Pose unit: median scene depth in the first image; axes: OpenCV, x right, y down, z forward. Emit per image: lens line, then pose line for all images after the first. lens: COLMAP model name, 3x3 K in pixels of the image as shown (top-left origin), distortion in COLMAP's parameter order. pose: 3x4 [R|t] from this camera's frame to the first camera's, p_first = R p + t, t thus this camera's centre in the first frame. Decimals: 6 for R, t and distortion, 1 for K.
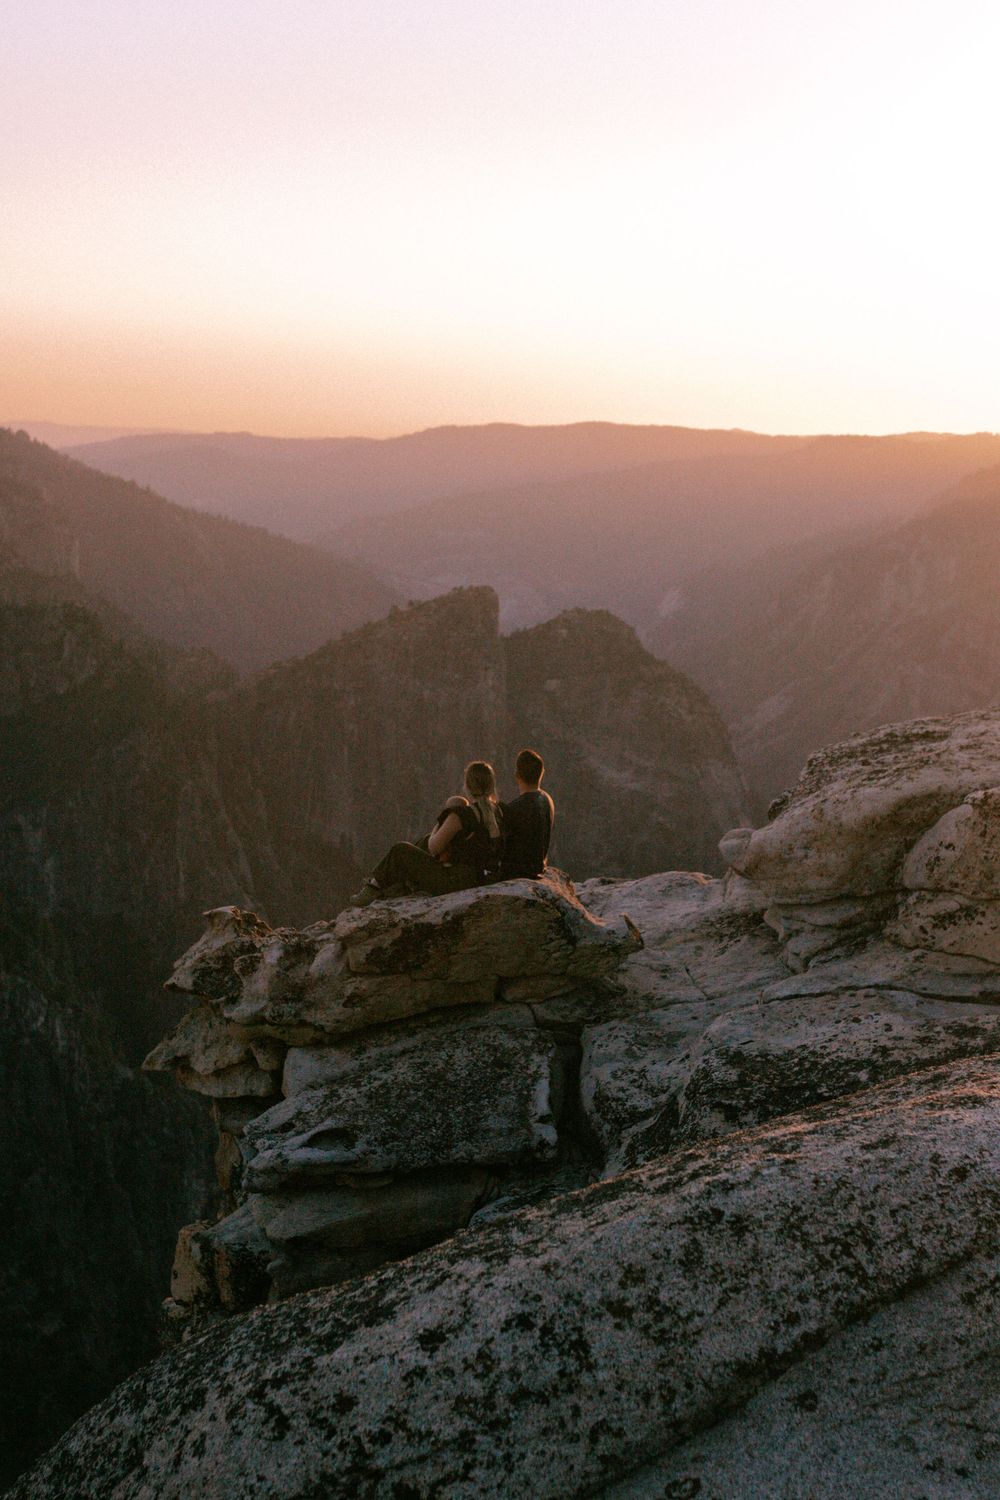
lens RADIAL K [[2319.3, 0, 500.9], [0, 2319.3, 750.2], [0, 0, 1]] dist [-0.056030, 0.000000]
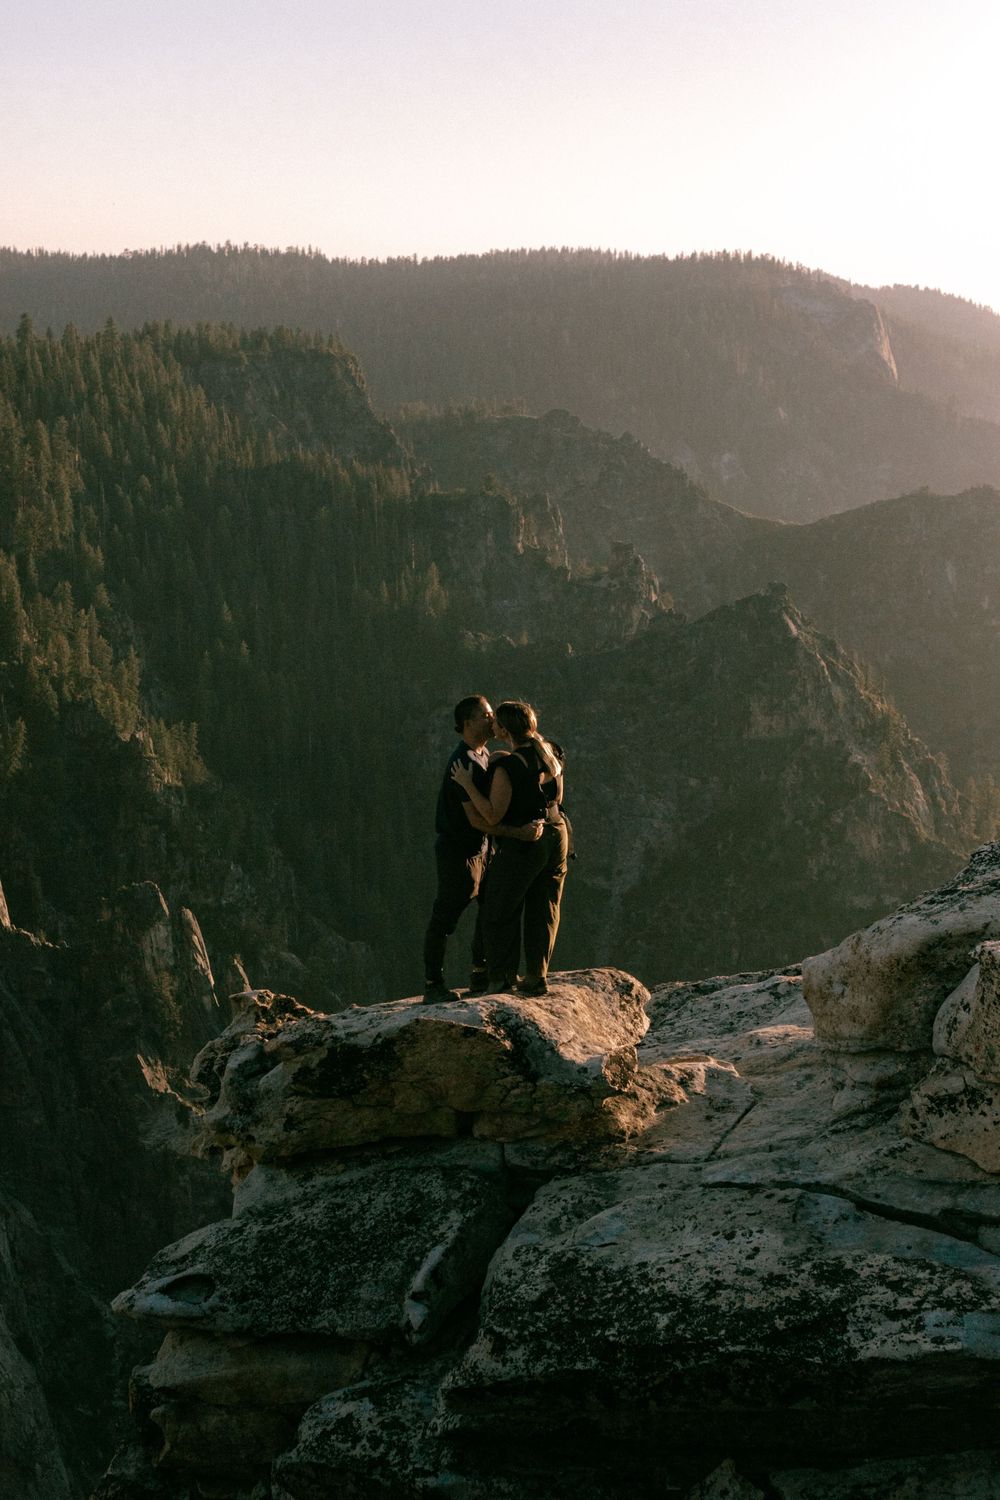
lens RADIAL K [[2319.3, 0, 499.5], [0, 2319.3, 748.6], [0, 0, 1]] dist [-0.056030, 0.000000]
pose [[0.901641, 0.039114, -0.430712, 0.384189], [-0.020213, 0.998625, 0.048376, -0.078656], [0.432012, -0.034912, 0.901192, 0.245622]]
